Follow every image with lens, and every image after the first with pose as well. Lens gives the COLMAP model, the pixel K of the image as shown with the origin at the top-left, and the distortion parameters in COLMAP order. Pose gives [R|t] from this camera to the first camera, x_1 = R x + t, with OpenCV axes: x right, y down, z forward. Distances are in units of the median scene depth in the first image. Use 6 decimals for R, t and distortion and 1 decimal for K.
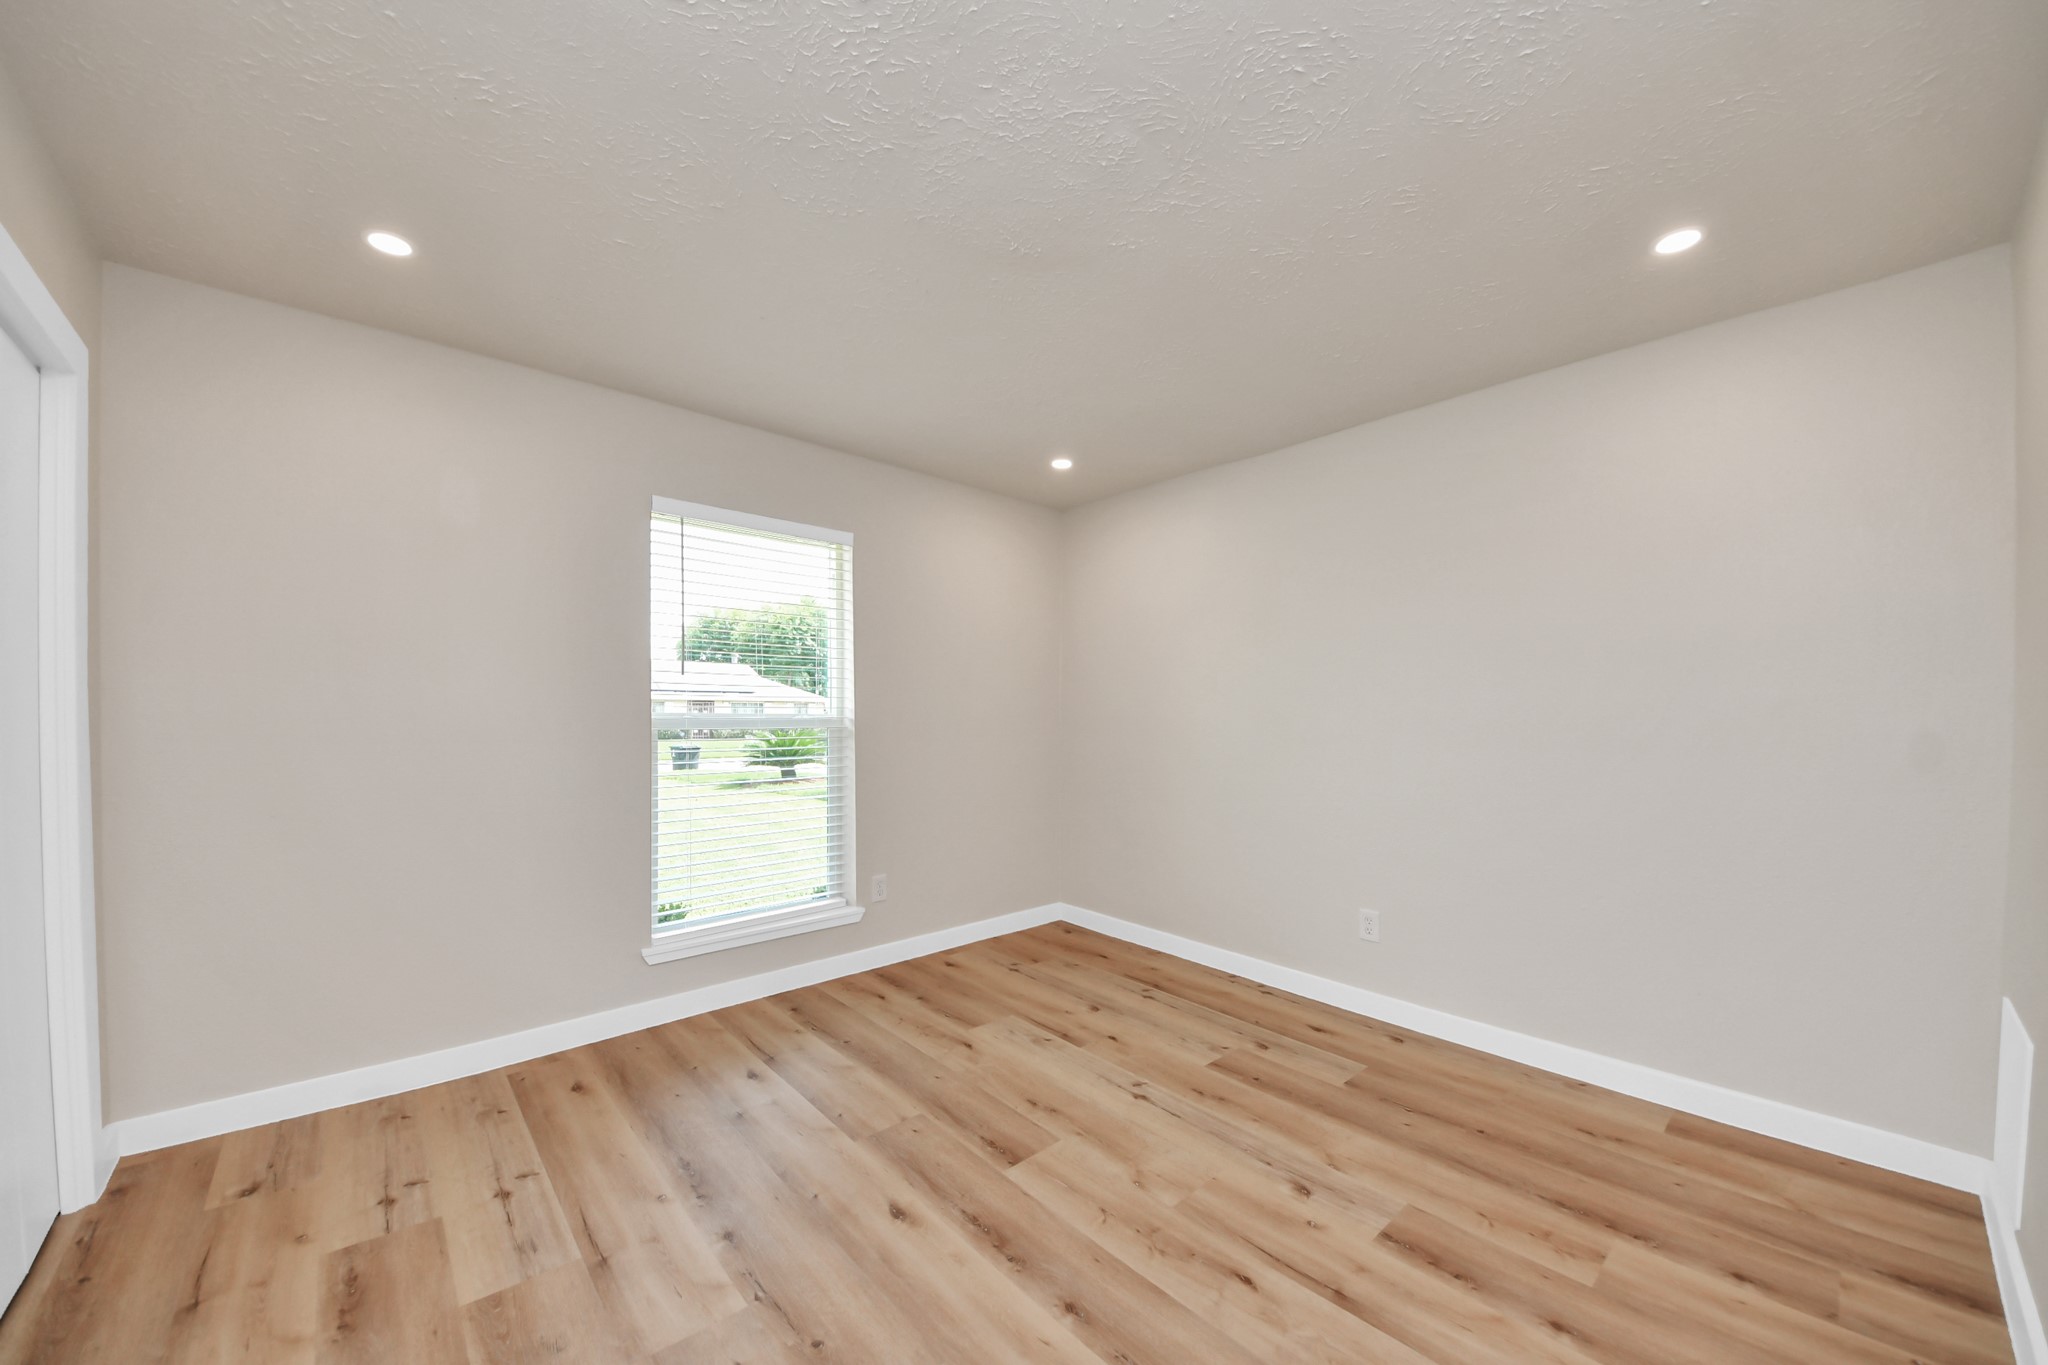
lens RADIAL K [[728.1, 0, 1022.0], [0, 728.1, 693.8], [0, 0, 1]] dist [0.019848, -0.000261]
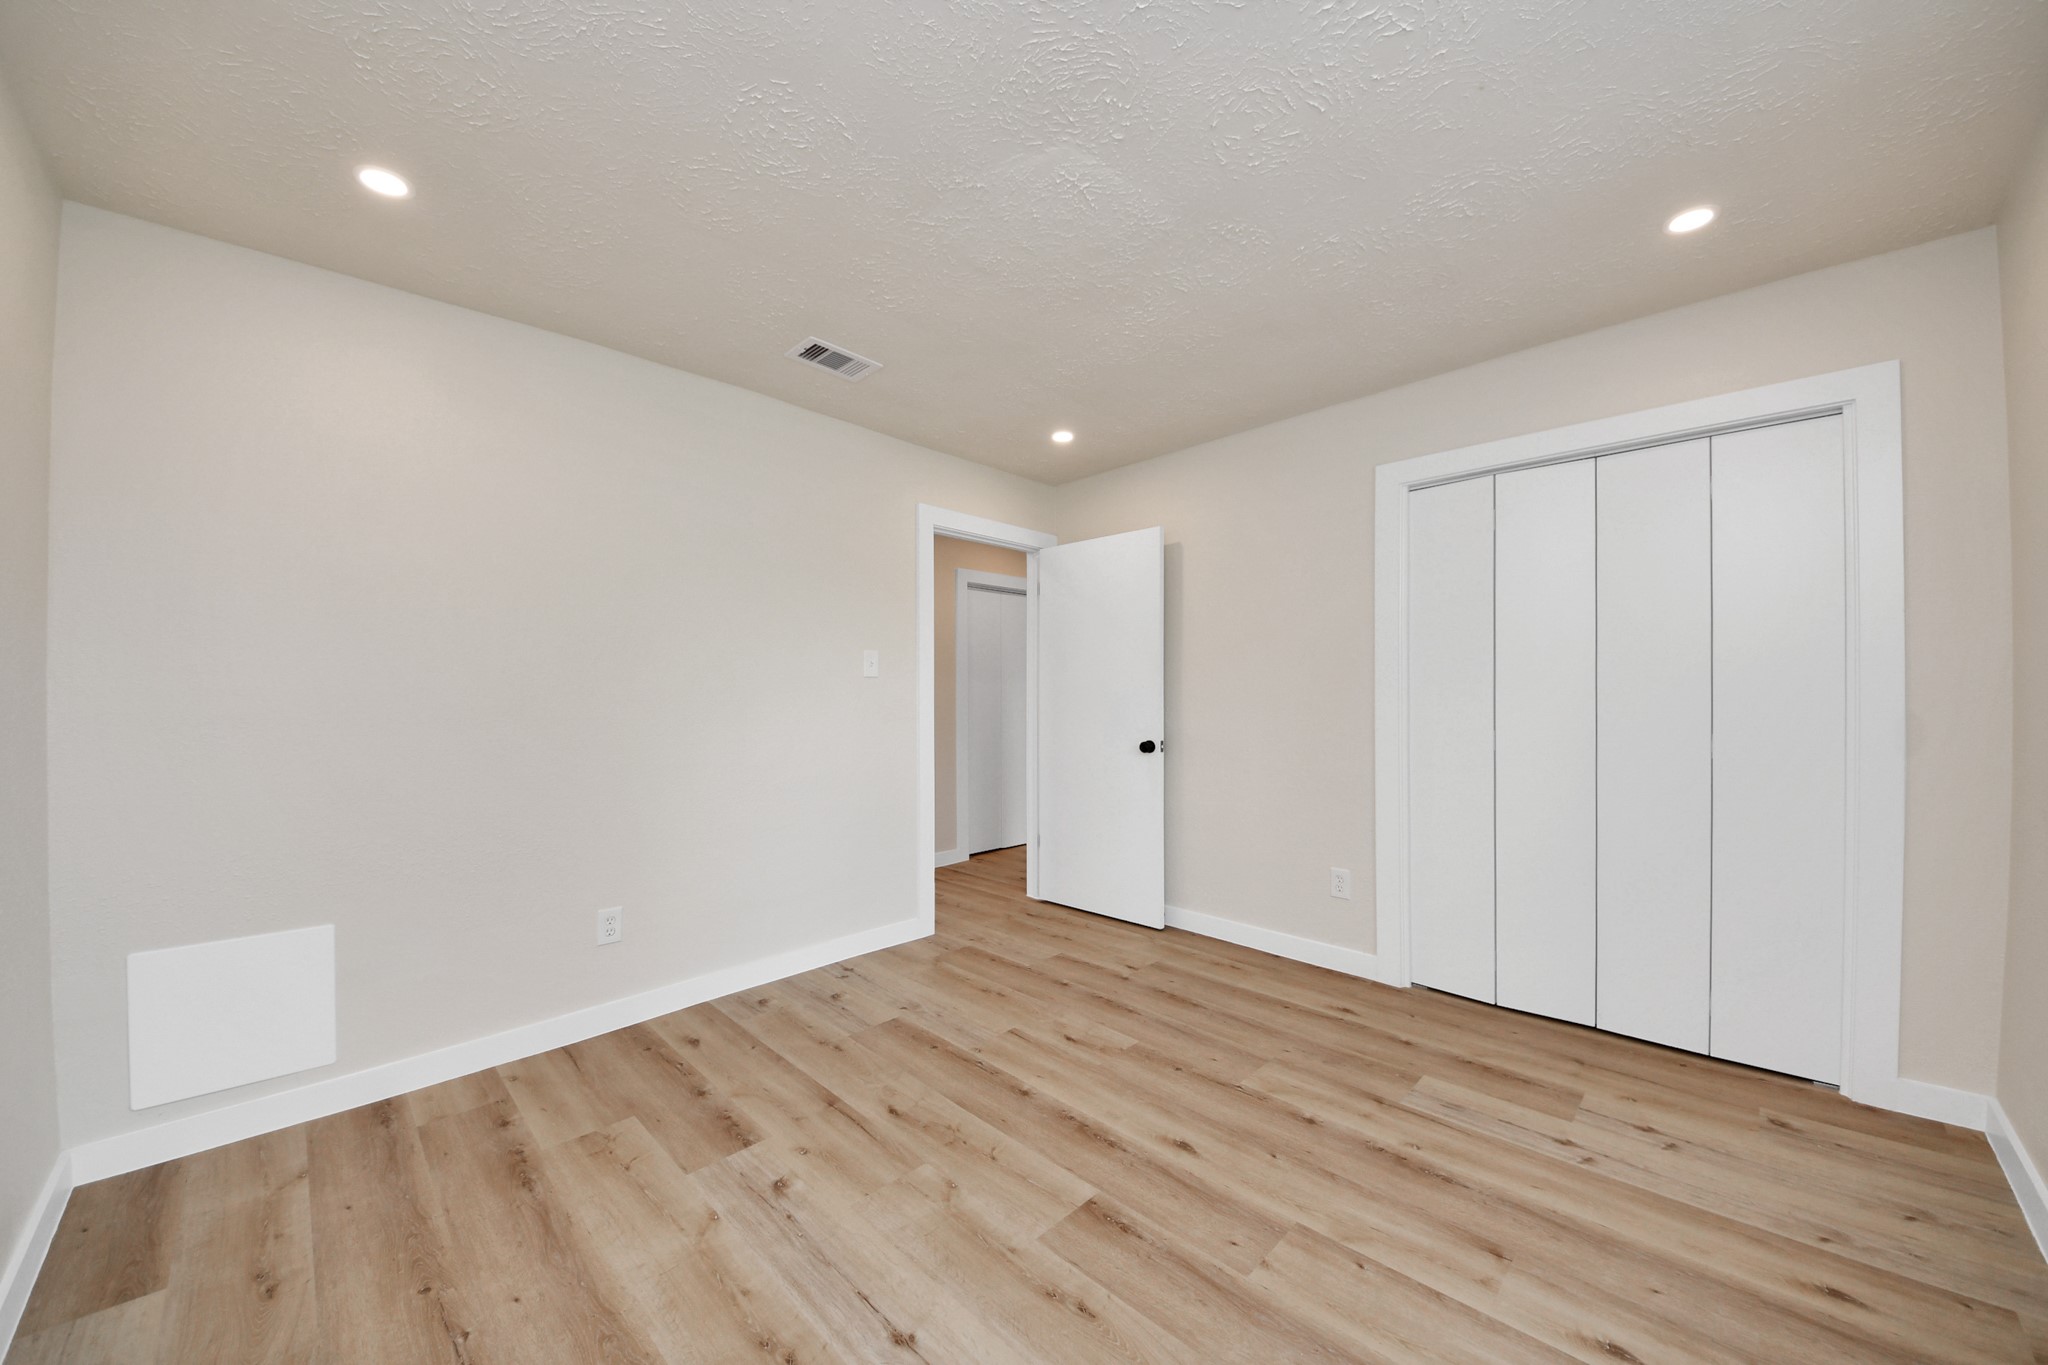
lens RADIAL K [[728.1, 0, 1022.0], [0, 728.1, 693.8], [0, 0, 1]] dist [0.019848, -0.000261]
pose [[-0.998029, -0.000062, -0.062759, 0.132425], [0.002270, 0.999310, -0.037078, 0.079166], [0.062718, -0.037147, -0.997340, 2.025719]]
